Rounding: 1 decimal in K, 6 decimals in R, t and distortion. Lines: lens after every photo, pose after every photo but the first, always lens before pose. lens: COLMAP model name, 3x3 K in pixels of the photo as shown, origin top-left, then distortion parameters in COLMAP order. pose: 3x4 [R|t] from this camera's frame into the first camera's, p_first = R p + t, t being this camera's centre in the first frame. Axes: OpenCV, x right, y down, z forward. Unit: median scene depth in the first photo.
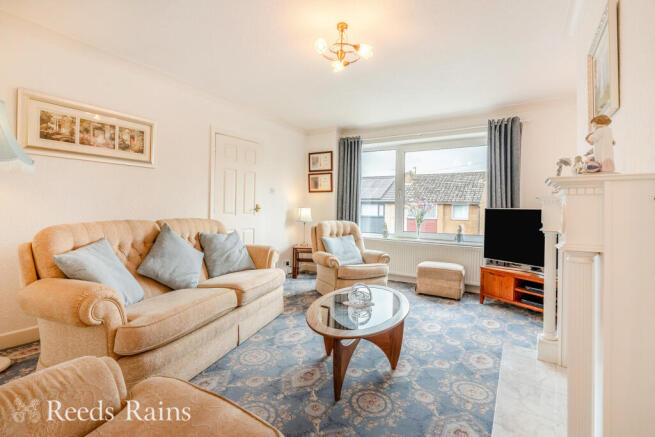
lens RADIAL K [[310.5, 0, 310.1], [0, 310.5, 209.4], [0, 0, 1]] dist [0.001005, -0.000145]
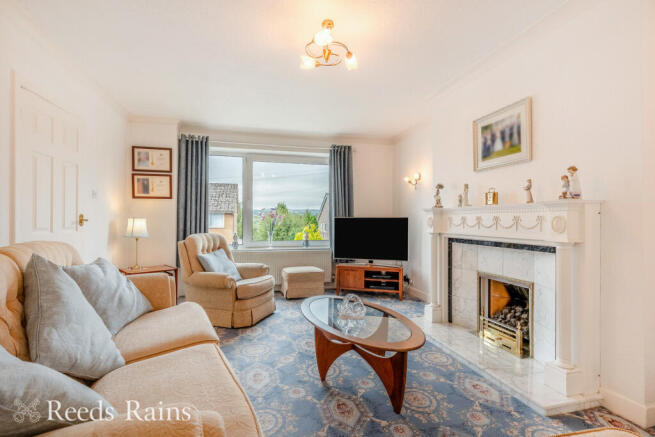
lens RADIAL K [[310.5, 0, 317.7], [0, 310.5, 212.4], [0, 0, 1]] dist [0.001005, -0.000145]
pose [[0.668641, 0.001218, 0.743585, -0.354979], [0.014134, 0.999797, -0.014346, -0.004280], [-0.743451, 0.020102, 0.668488, 0.225785]]
